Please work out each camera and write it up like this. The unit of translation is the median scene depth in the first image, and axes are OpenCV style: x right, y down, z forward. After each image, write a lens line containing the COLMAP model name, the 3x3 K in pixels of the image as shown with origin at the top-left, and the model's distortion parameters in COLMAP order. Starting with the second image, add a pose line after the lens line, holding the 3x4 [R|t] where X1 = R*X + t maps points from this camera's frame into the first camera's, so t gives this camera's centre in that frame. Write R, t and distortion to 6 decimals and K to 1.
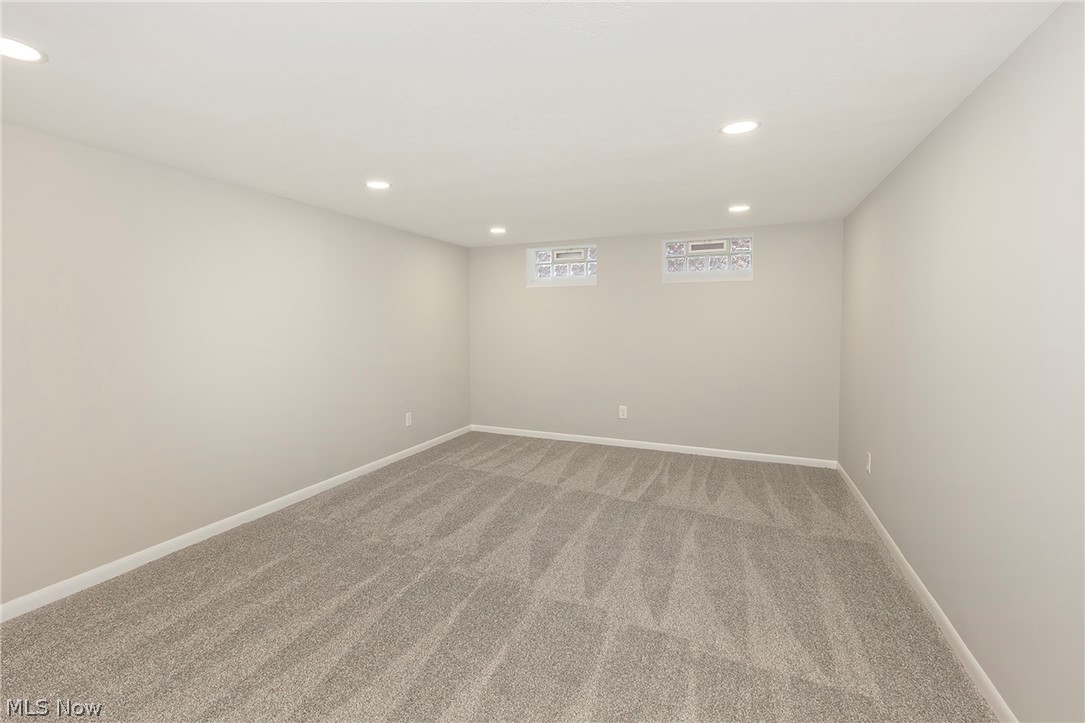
lens RADIAL K [[490.5, 0, 540.1], [0, 490.5, 358.2], [0, 0, 1]] dist [-0.004238, -0.000806]
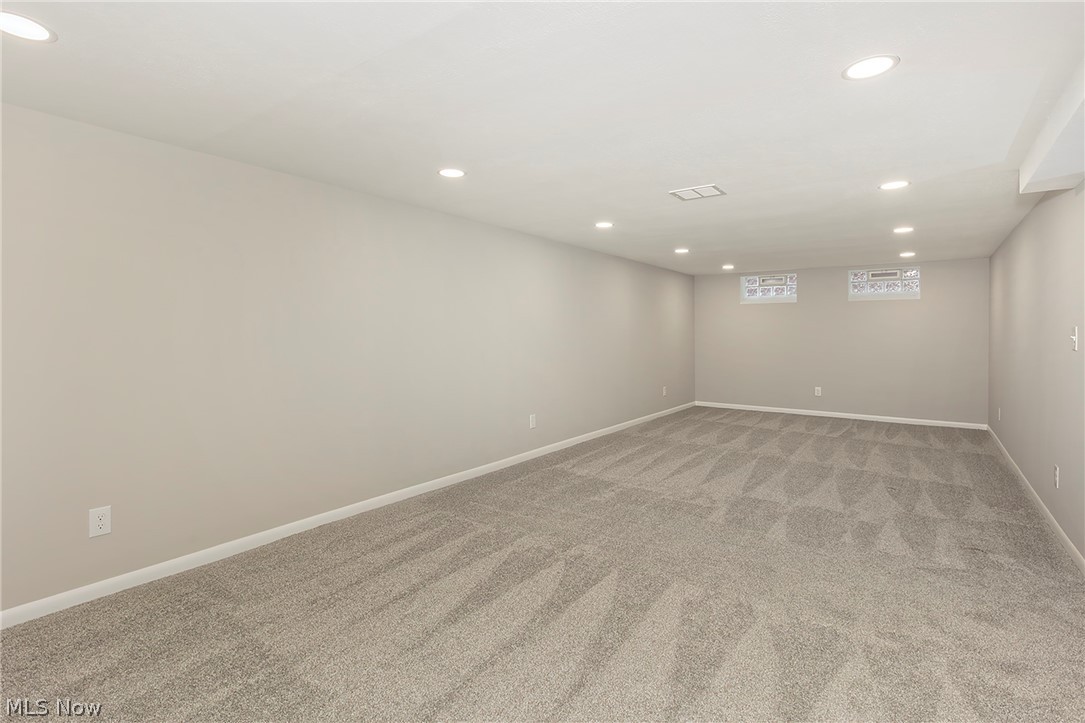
lens RADIAL K [[490.5, 0, 569.2], [0, 490.5, 343.5], [0, 0, 1]] dist [-0.004238, -0.000806]
pose [[0.971649, 0.010964, -0.236175, -0.201186], [-0.023038, 0.998561, -0.048422, 0.058142], [0.235304, 0.052491, 0.970503, -0.560548]]
